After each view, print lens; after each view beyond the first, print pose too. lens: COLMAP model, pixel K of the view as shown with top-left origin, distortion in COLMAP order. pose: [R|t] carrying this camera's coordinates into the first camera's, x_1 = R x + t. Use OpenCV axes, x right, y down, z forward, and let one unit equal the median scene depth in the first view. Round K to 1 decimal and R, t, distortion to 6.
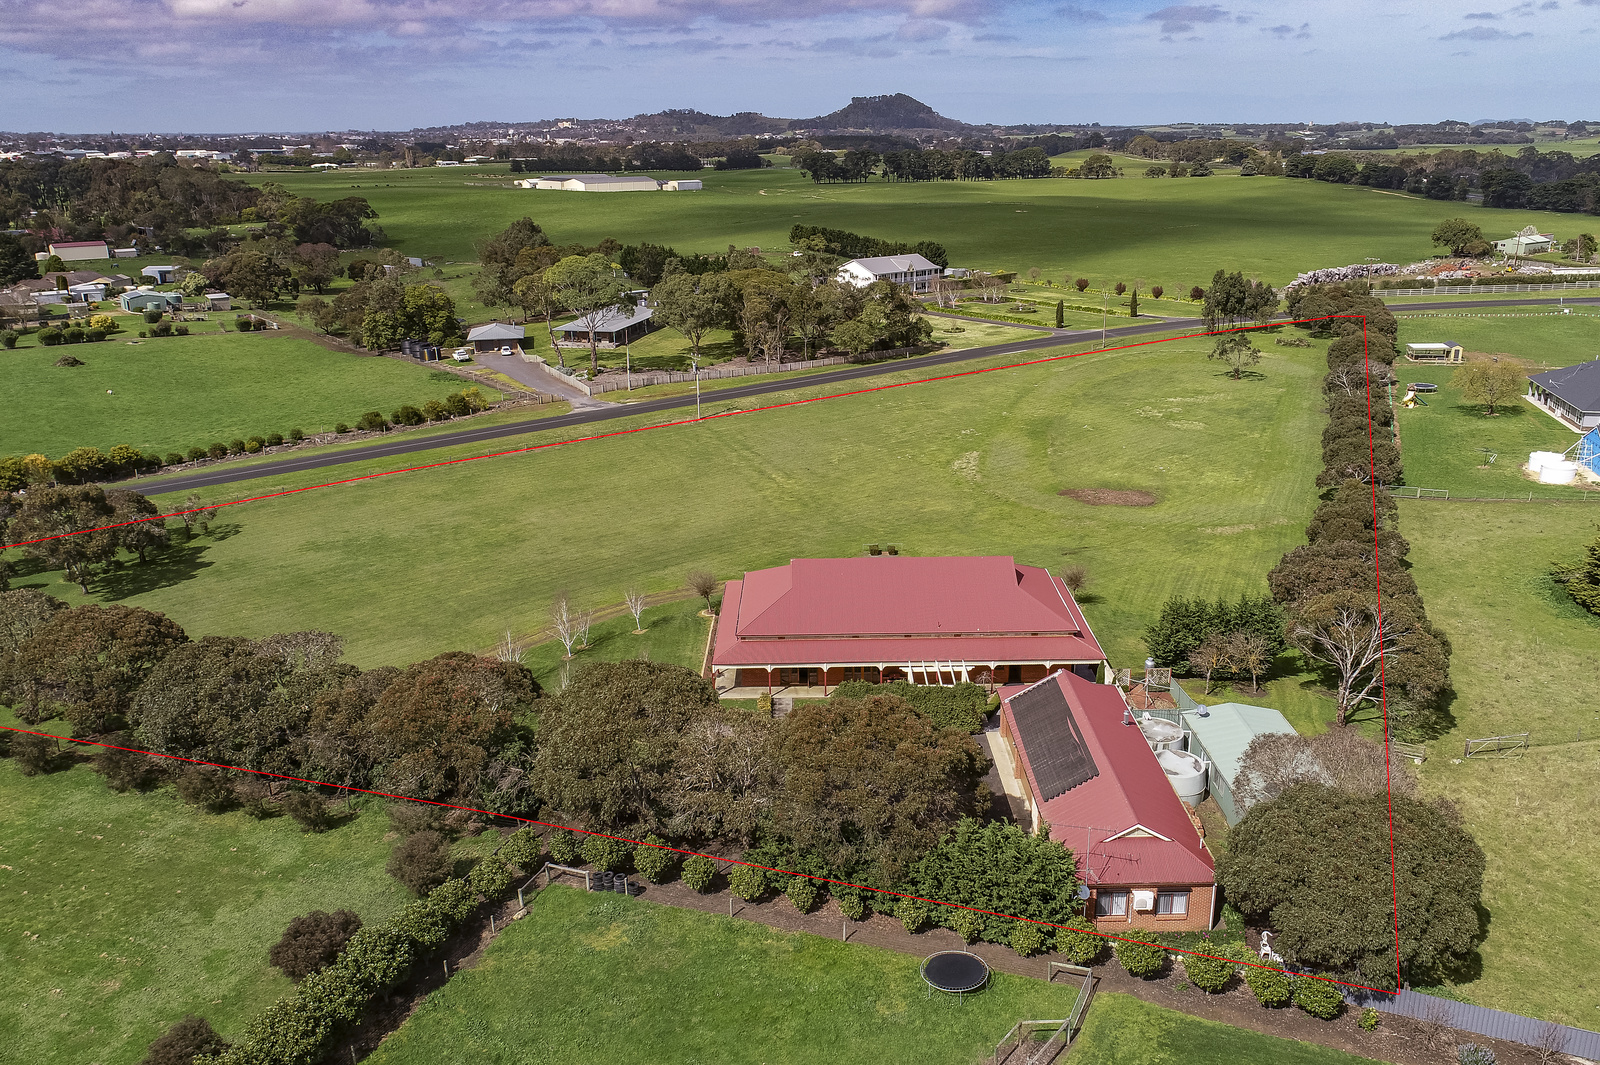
lens RADIAL K [[1315.2, 0, 801.4], [0, 1315.2, 539.4], [0, 0, 1]] dist [0.003079, -0.021284]
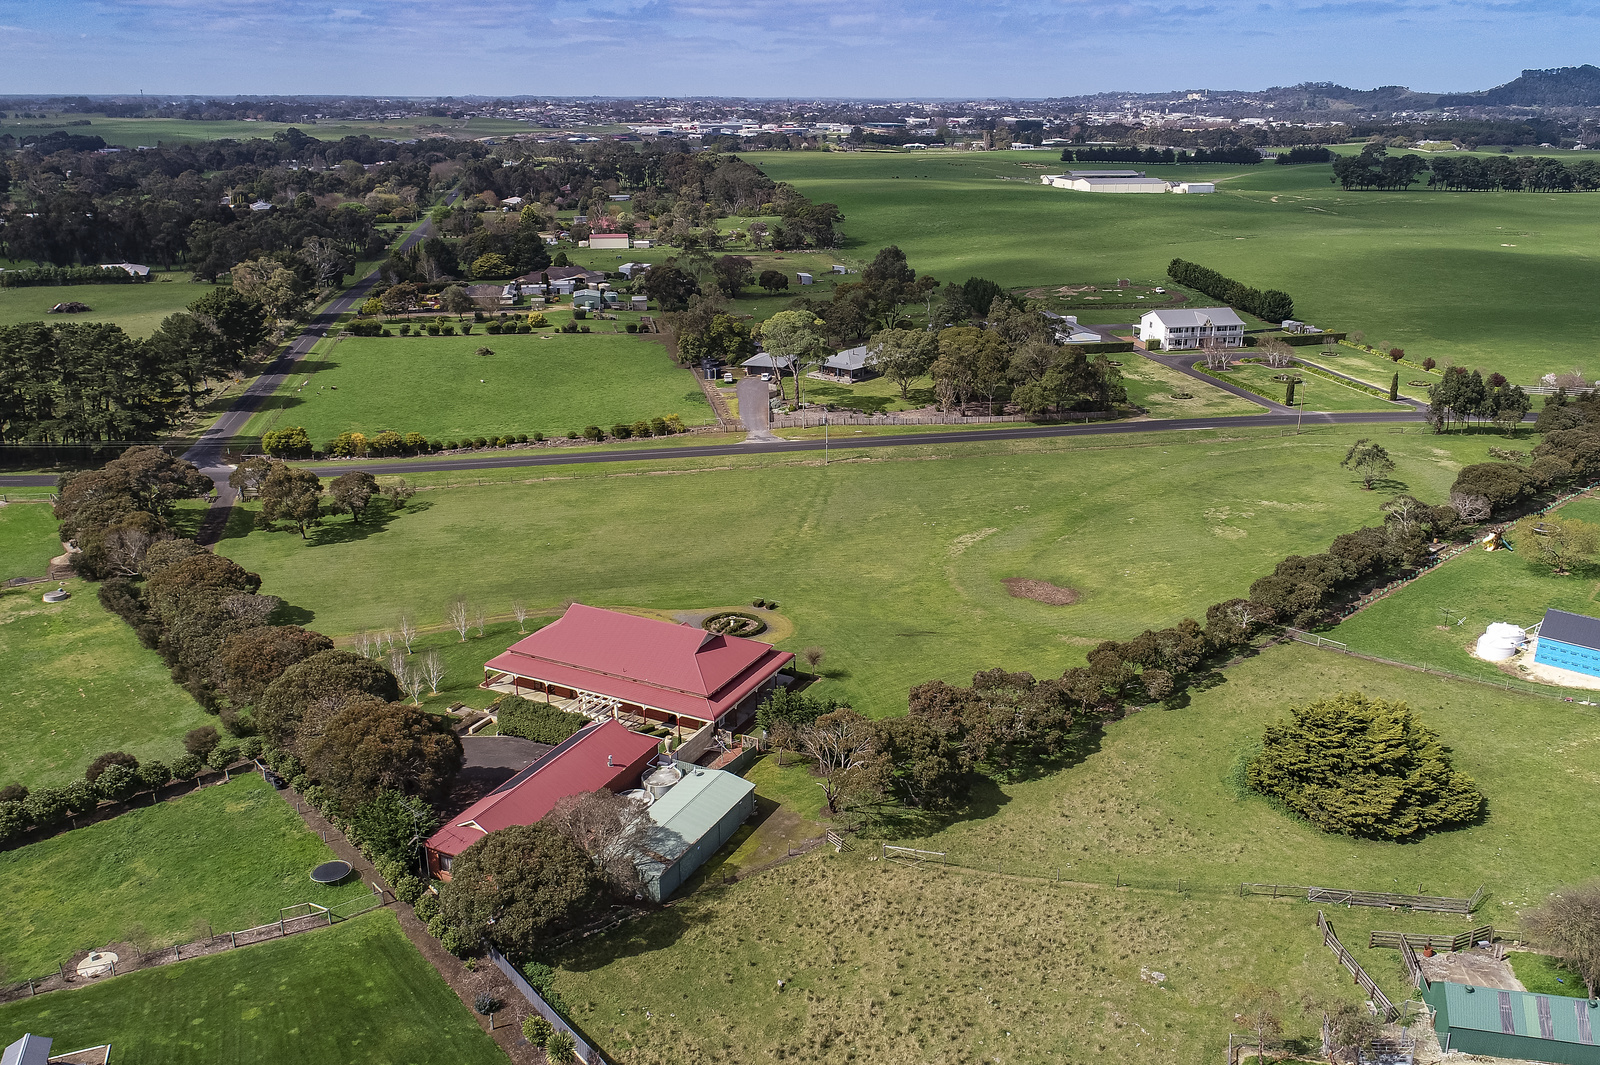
lens RADIAL K [[1315.2, 0, 801.1], [0, 1315.2, 527.9], [0, 0, 1]] dist [0.003079, -0.021284]
pose [[0.880182, 0.156710, -0.448020, 0.420420], [-0.145335, 0.987567, 0.059908, -0.094296], [0.451838, 0.012383, 0.892014, -0.077822]]
